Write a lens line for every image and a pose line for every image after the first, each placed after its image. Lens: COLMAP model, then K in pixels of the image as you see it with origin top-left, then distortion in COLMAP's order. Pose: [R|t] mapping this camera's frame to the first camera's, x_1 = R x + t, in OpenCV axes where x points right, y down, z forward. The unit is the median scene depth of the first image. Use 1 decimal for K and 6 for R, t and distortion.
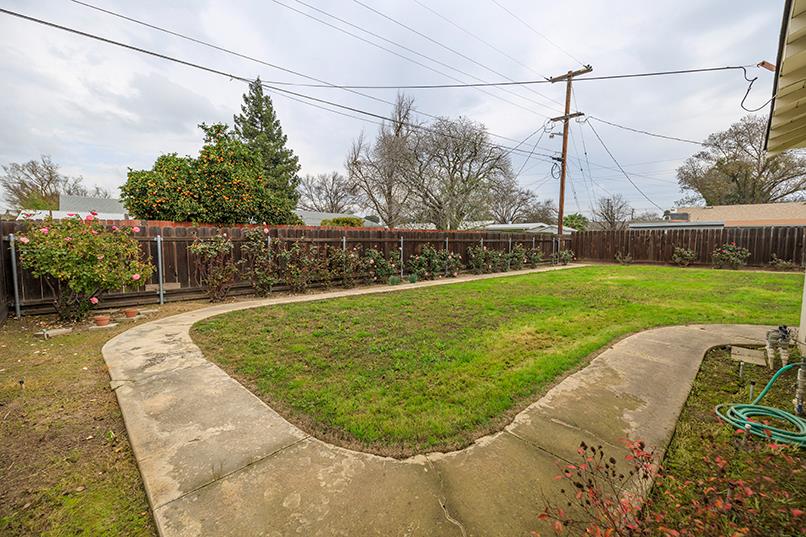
lens RADIAL K [[336.1, 0, 396.5], [0, 336.1, 269.0], [0, 0, 1]] dist [0.002494, -0.001300]
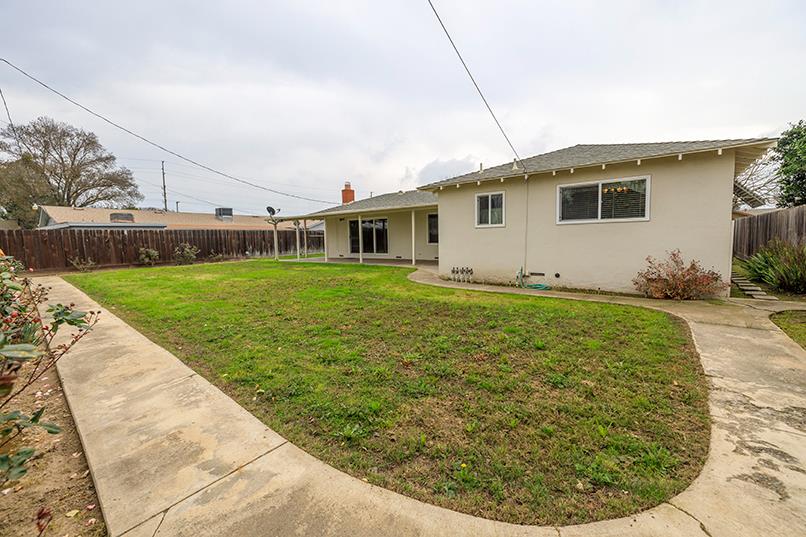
lens RADIAL K [[336.1, 0, 405.7], [0, 336.1, 263.0], [0, 0, 1]] dist [0.002494, -0.001300]
pose [[-0.145312, -0.072921, 0.986695, -0.261343], [0.107800, 0.990176, 0.089054, -0.025653], [-0.983496, 0.119307, -0.136023, 0.384547]]
